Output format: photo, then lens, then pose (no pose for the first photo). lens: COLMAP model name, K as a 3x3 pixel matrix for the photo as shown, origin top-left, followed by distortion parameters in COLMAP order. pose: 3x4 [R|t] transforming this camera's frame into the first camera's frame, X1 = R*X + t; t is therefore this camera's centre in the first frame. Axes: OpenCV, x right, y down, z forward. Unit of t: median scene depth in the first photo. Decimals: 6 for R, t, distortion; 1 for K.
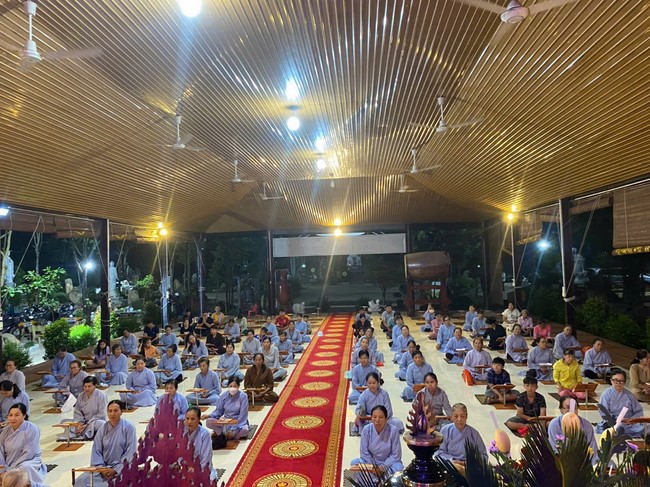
lens RADIAL K [[497.1, 0, 322.2], [0, 497.1, 245.9], [0, 0, 1]] dist [0.012200, -0.010378]
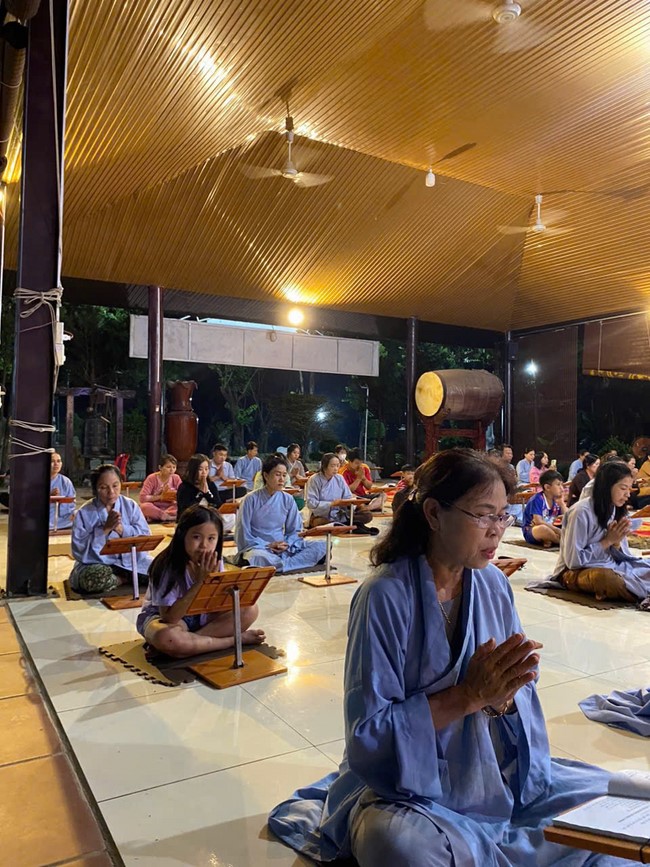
lens RADIAL K [[662.8, 0, 313.0], [0, 662.8, 433.5], [0, 0, 1]] dist [0.062282, -0.116409]
pose [[0.826812, 0.053854, 0.559894, -0.501049], [-0.057806, 0.998271, -0.010656, 0.149389], [-0.559500, -0.023555, 0.828496, 0.693329]]
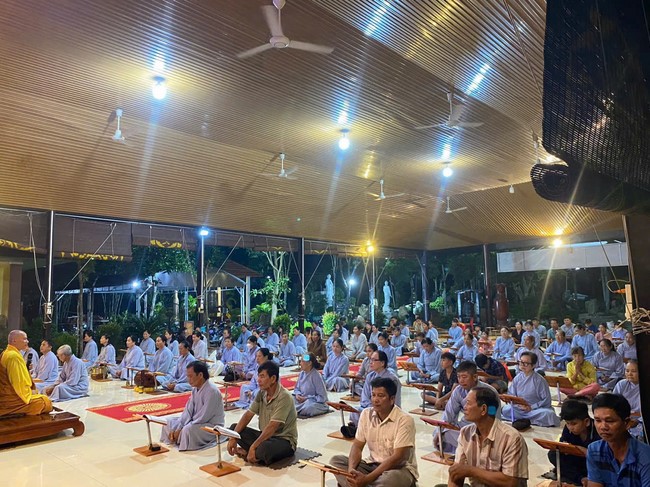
lens RADIAL K [[496.9, 0, 323.9], [0, 496.9, 248.8], [0, 0, 1]] dist [0.062282, -0.116409]
pose [[0.773972, -0.045058, -0.631614, 0.438849], [0.009069, 0.998152, -0.060092, 0.054844], [0.633154, 0.040782, 0.772950, 0.026730]]
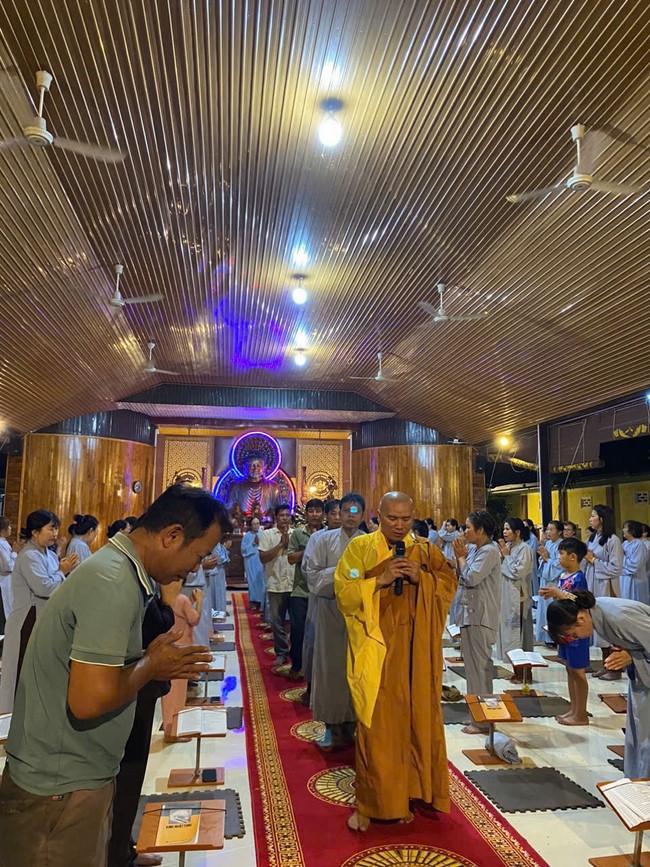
lens RADIAL K [[665.1, 0, 325.4], [0, 665.1, 435.9], [0, 0, 1]] dist [0.096756, -0.172346]
pose [[-0.975551, -0.004996, -0.219716, 0.093658], [0.029227, 0.987913, -0.152231, 0.104263], [0.217821, -0.154930, -0.963613, 1.365008]]
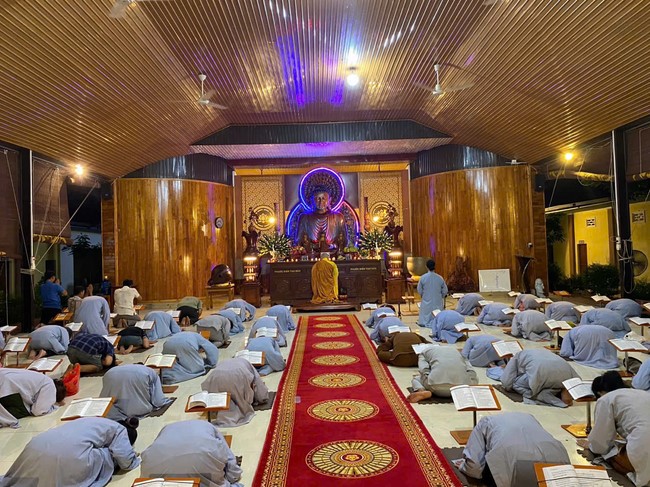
lens RADIAL K [[495.9, 0, 320.9], [0, 495.9, 245.7], [0, 0, 1]] dist [0.073685, -0.129547]
pose [[-0.994700, 0.064934, -0.079721, 0.027028], [0.068385, 0.996802, -0.041346, 0.104410], [0.076781, -0.046579, -0.995959, 1.103580]]
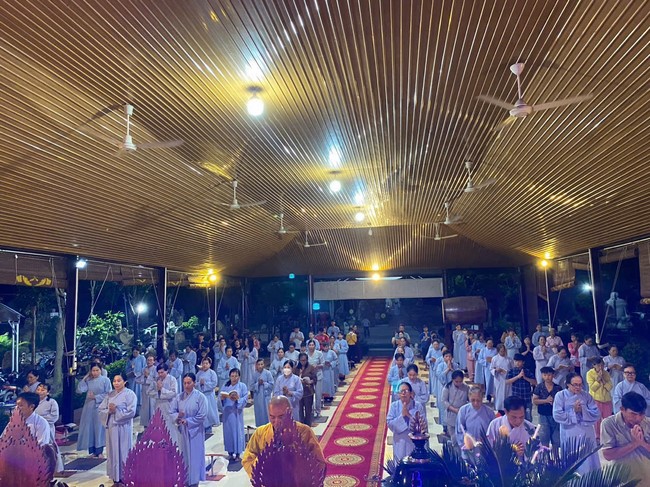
lens RADIAL K [[496.4, 0, 327.2], [0, 496.4, 241.5], [0, 0, 1]] dist [0.011032, -0.003443]
pose [[0.997755, -0.004273, -0.066841, -0.001206], [-0.001756, 0.995951, -0.089883, -0.012951], [0.066954, 0.089798, 0.993707, -0.069582]]
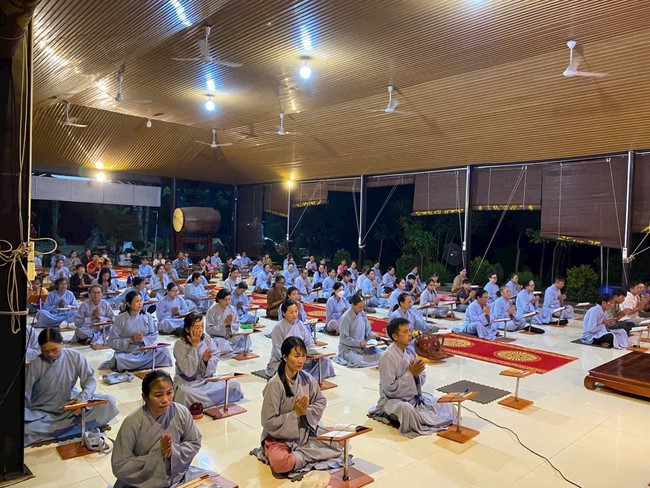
lens RADIAL K [[495.6, 0, 327.0], [0, 495.6, 236.1], [0, 0, 1]] dist [0.010648, -0.002435]
pose [[0.671232, 0.054225, 0.739262, -0.557164], [-0.076349, 0.997074, -0.003813, 0.083351], [-0.737305, -0.053883, 0.673408, 0.123306]]
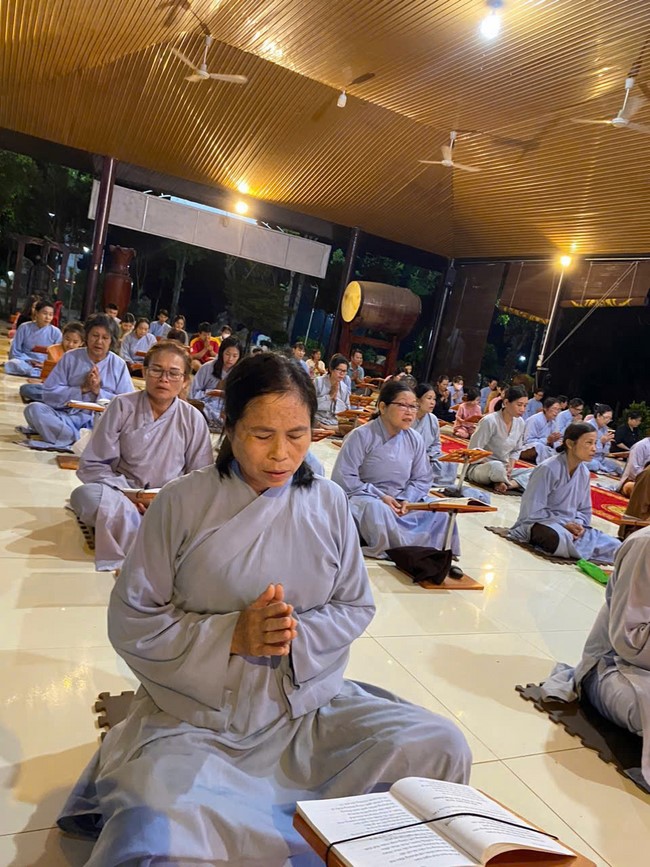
lens RADIAL K [[663.6, 0, 308.7], [0, 663.6, 433.7], [0, 0, 1]] dist [0.013889, -0.008365]
pose [[0.842425, 0.132406, 0.522292, -0.398022], [-0.239647, 0.960256, 0.143102, 0.139134], [-0.482586, -0.245719, 0.840674, 0.462622]]
